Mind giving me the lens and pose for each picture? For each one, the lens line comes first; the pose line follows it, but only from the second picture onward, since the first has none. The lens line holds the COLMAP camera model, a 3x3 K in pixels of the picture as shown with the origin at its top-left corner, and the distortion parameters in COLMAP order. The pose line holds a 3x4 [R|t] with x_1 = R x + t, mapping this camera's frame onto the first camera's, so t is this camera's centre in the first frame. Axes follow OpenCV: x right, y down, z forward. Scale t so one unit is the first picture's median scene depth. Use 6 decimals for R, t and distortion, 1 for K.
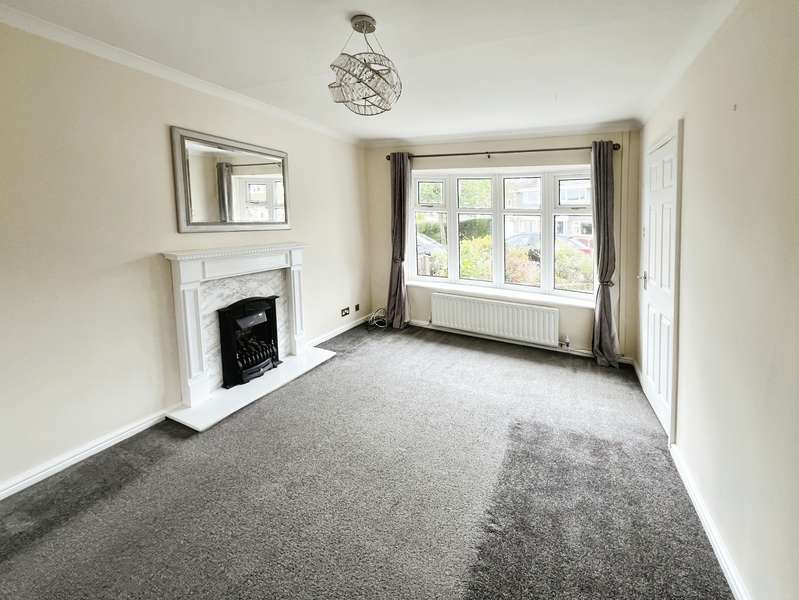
lens RADIAL K [[325.1, 0, 399.5], [0, 325.1, 300.0], [0, 0, 1]] dist [0.000398, 0.000071]
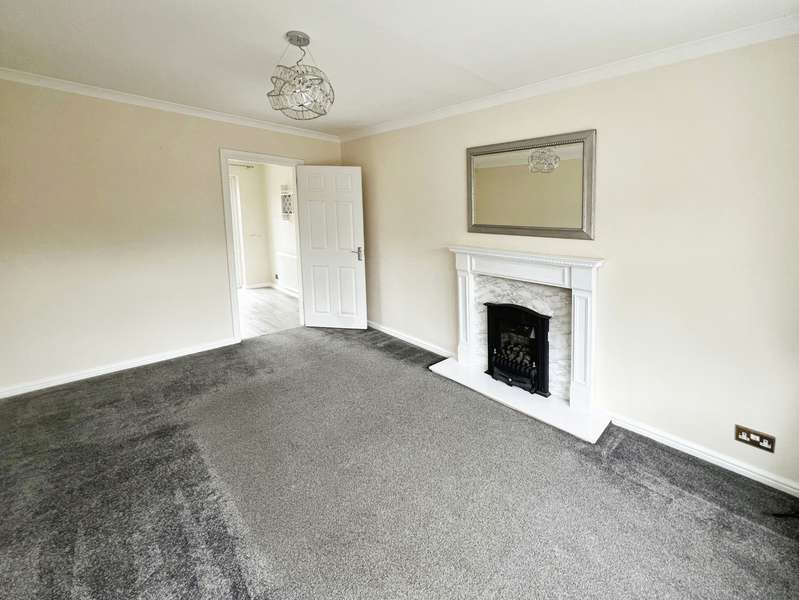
lens RADIAL K [[317.1, 0, 402.1], [0, 317.1, 323.9], [0, 0, 1]] dist [-0.000103, -0.000017]
pose [[-0.319144, 0.296438, -0.900151, 0.500596], [-0.247787, 0.890680, 0.381170, -0.224743], [0.914740, 0.344694, -0.210802, 0.871287]]
